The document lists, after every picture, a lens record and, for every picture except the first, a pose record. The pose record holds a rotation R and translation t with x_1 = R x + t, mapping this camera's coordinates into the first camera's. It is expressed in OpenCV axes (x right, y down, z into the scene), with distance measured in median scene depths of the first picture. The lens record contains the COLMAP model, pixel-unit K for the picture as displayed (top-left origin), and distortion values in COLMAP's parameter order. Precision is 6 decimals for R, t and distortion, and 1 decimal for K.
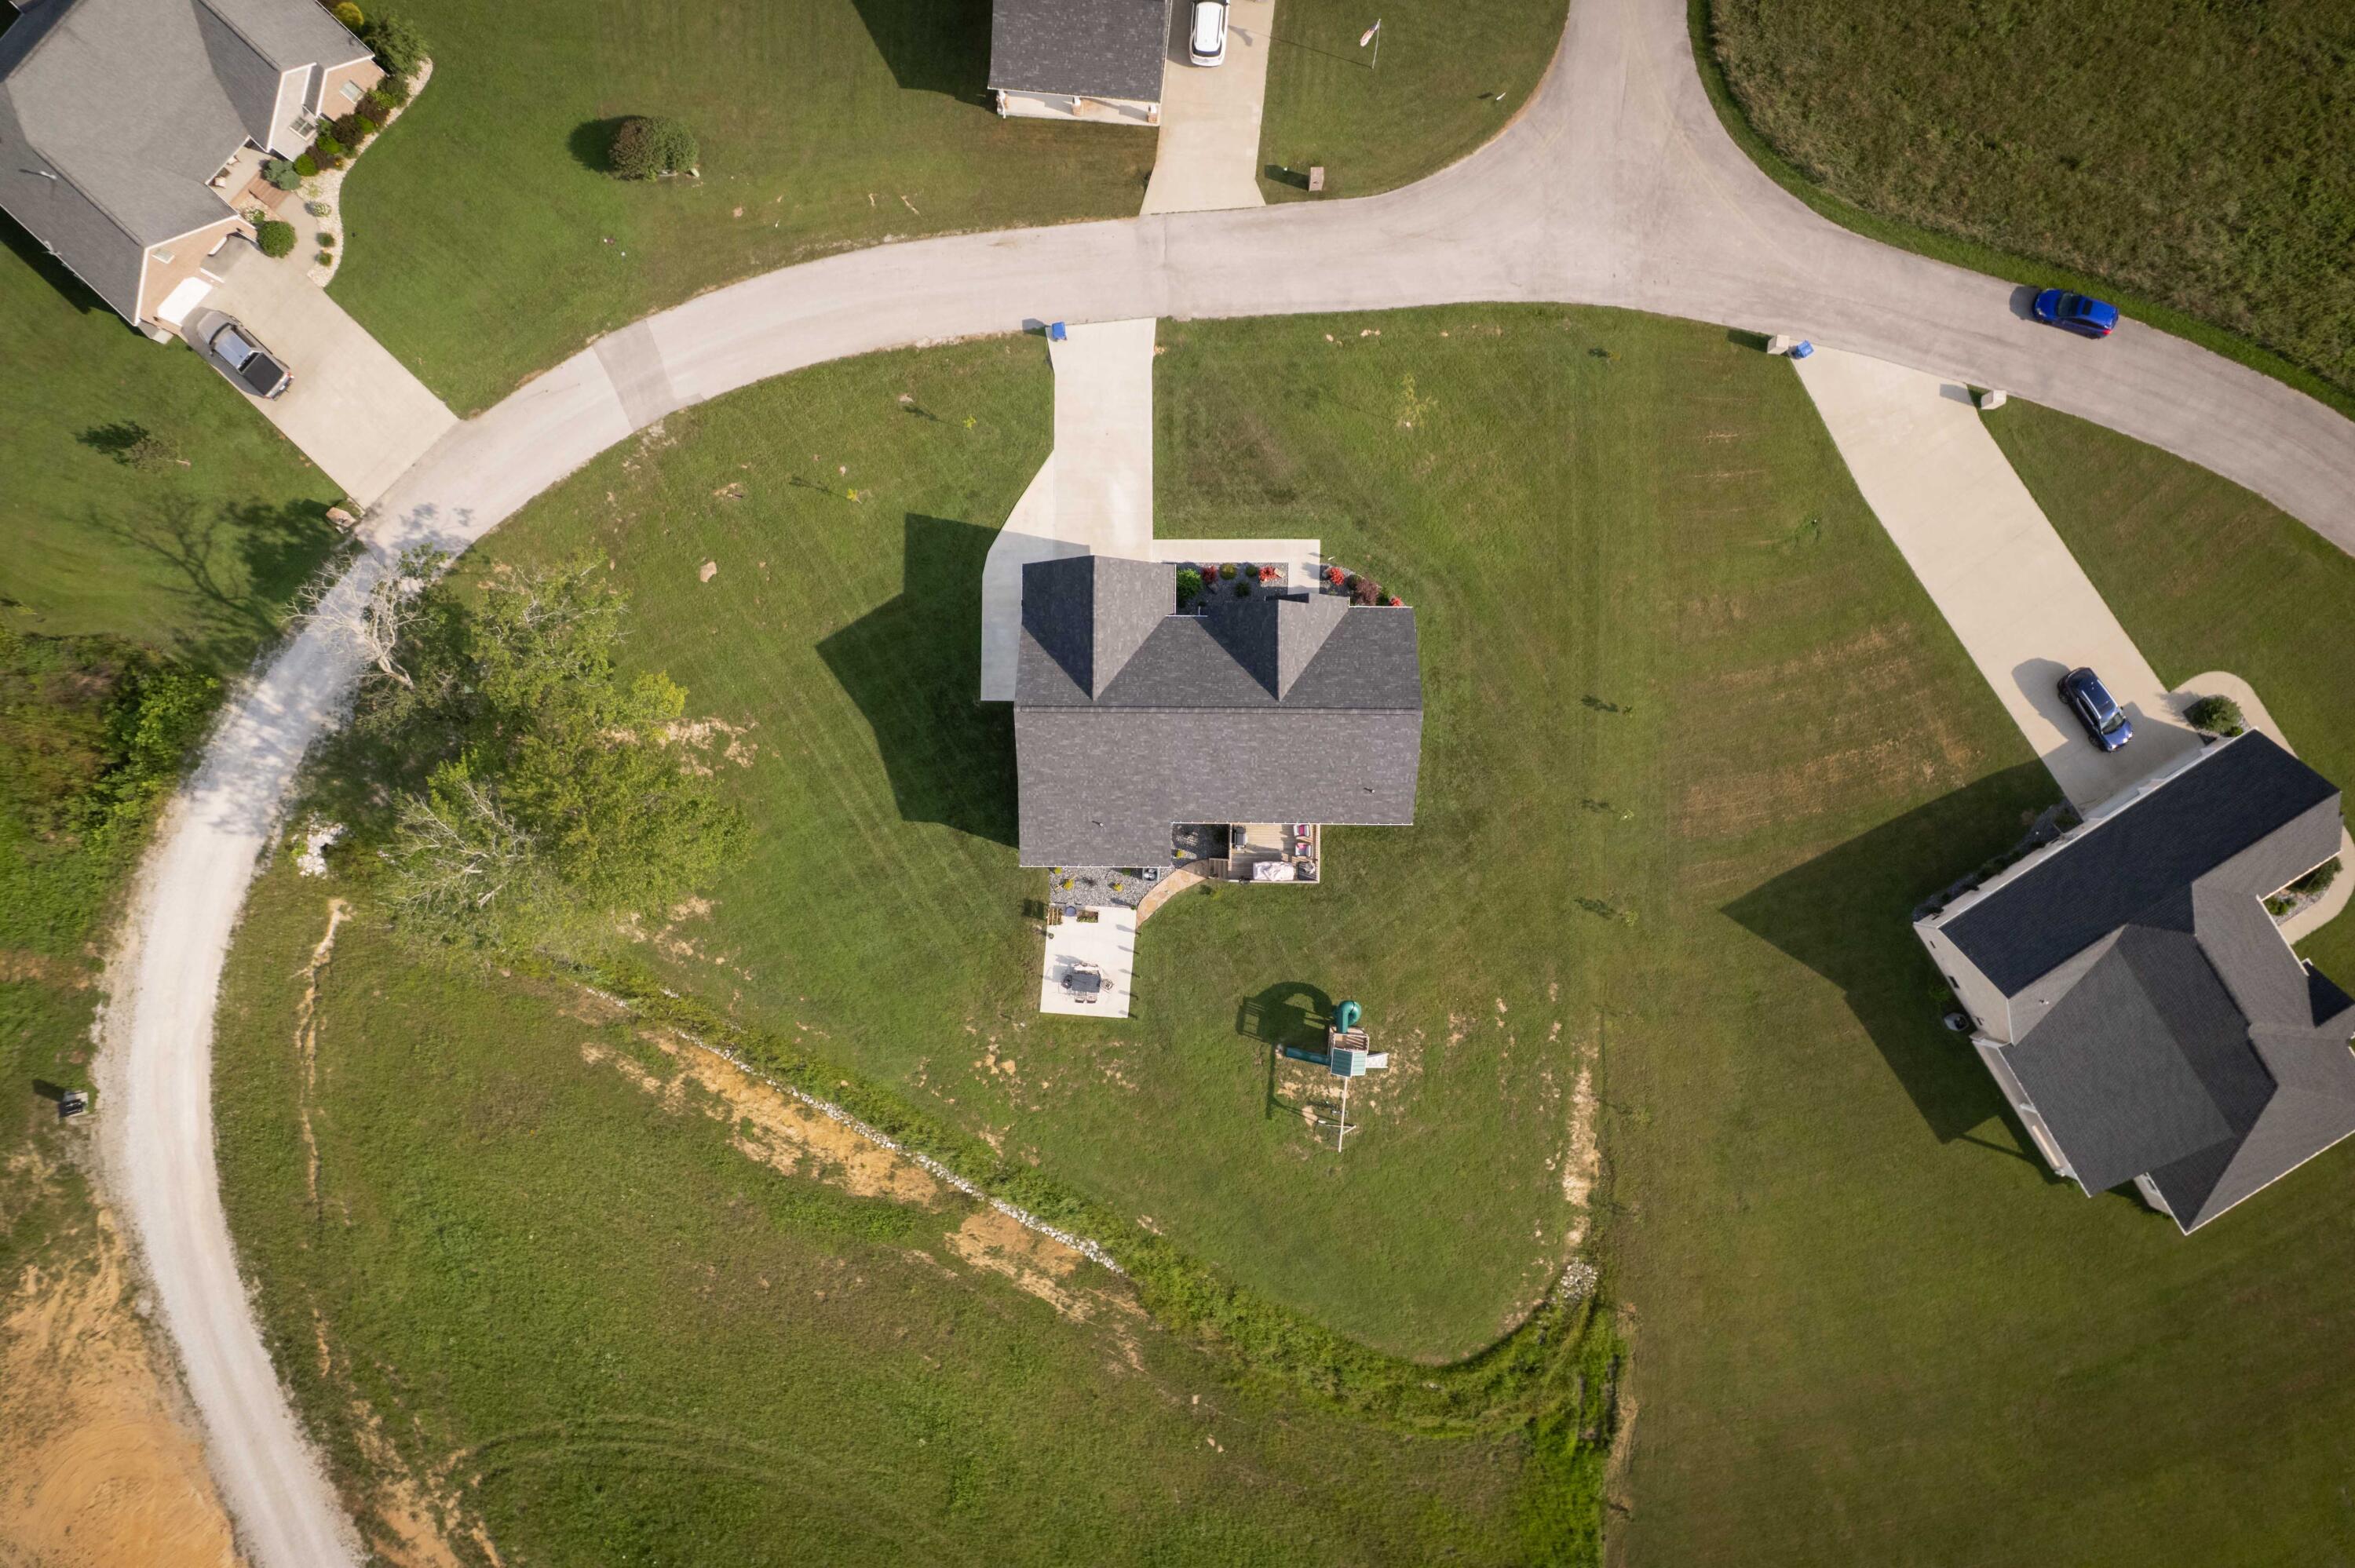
lens RADIAL K [[1471.7, 0, 1178.4], [0, 1471.7, 775.3], [0, 0, 1]] dist [-0.081452, 0.069895]
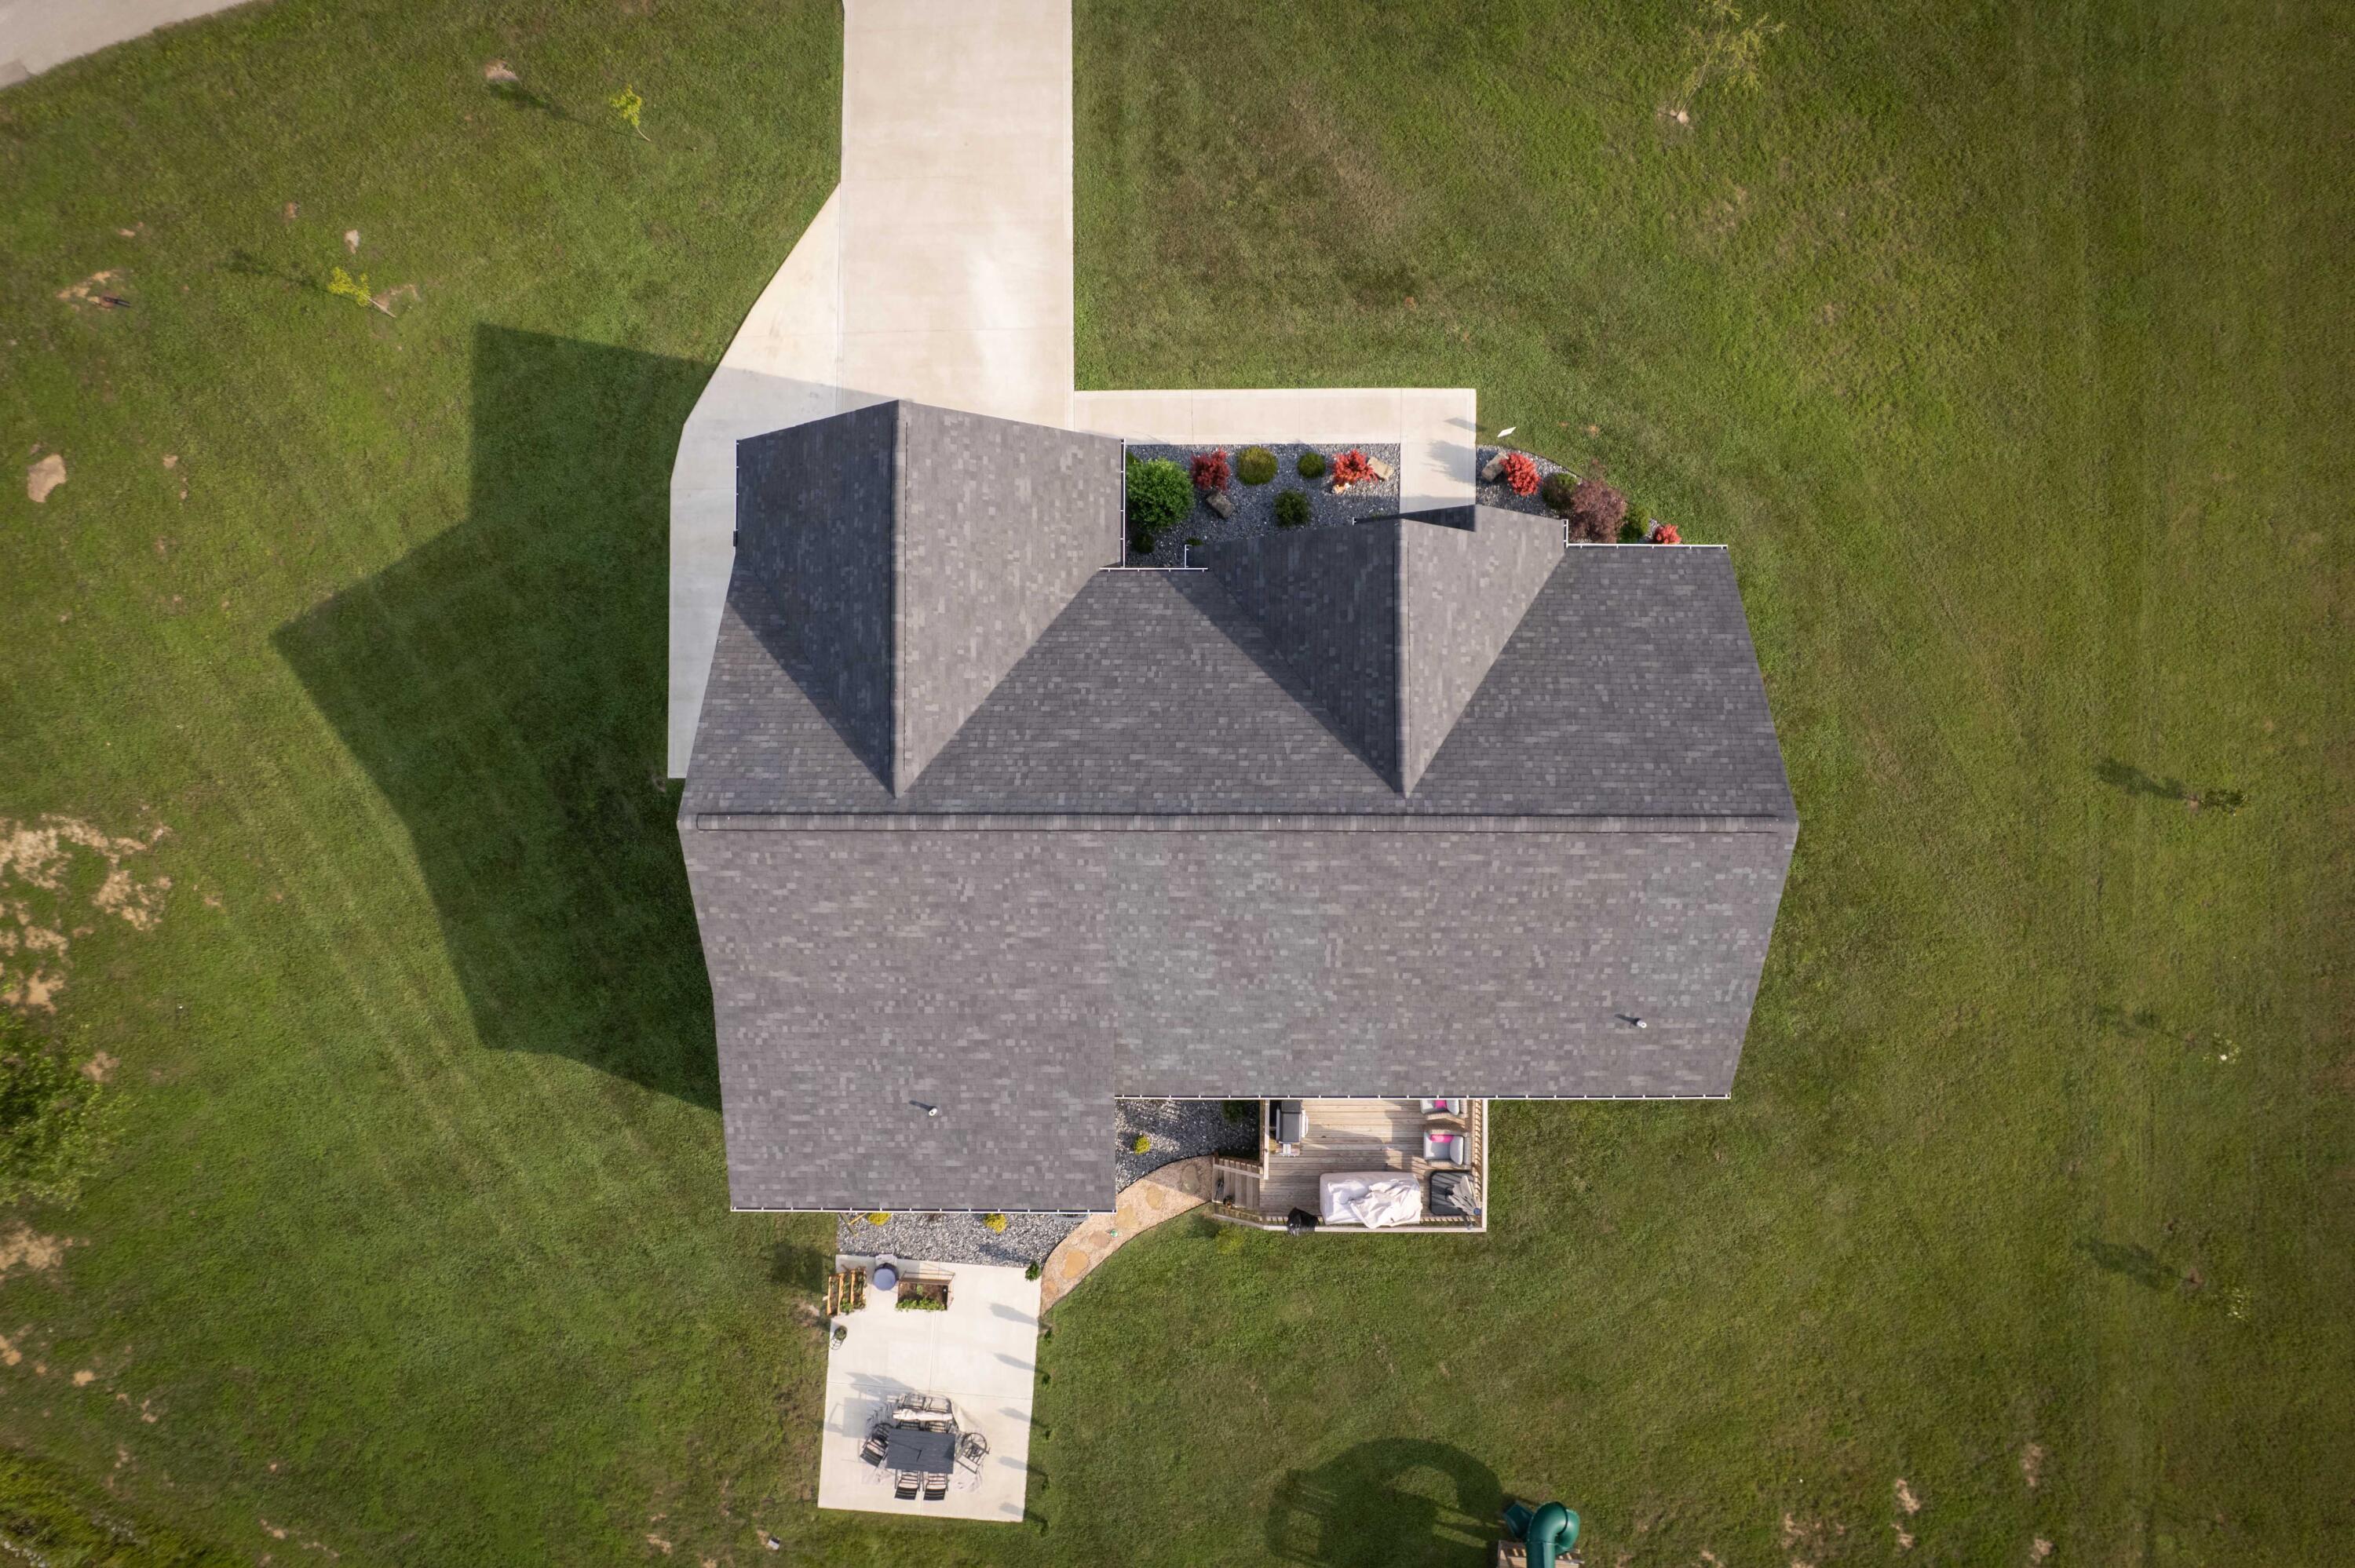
lens RADIAL K [[1471.7, 0, 1178.4], [0, 1471.7, 775.3], [0, 0, 1]] dist [-0.081452, 0.069895]
pose [[0.999979, -0.004685, 0.004462, 0.009865], [0.004673, 0.999986, 0.002675, -0.052495], [-0.004474, -0.002654, 0.999986, 0.586058]]
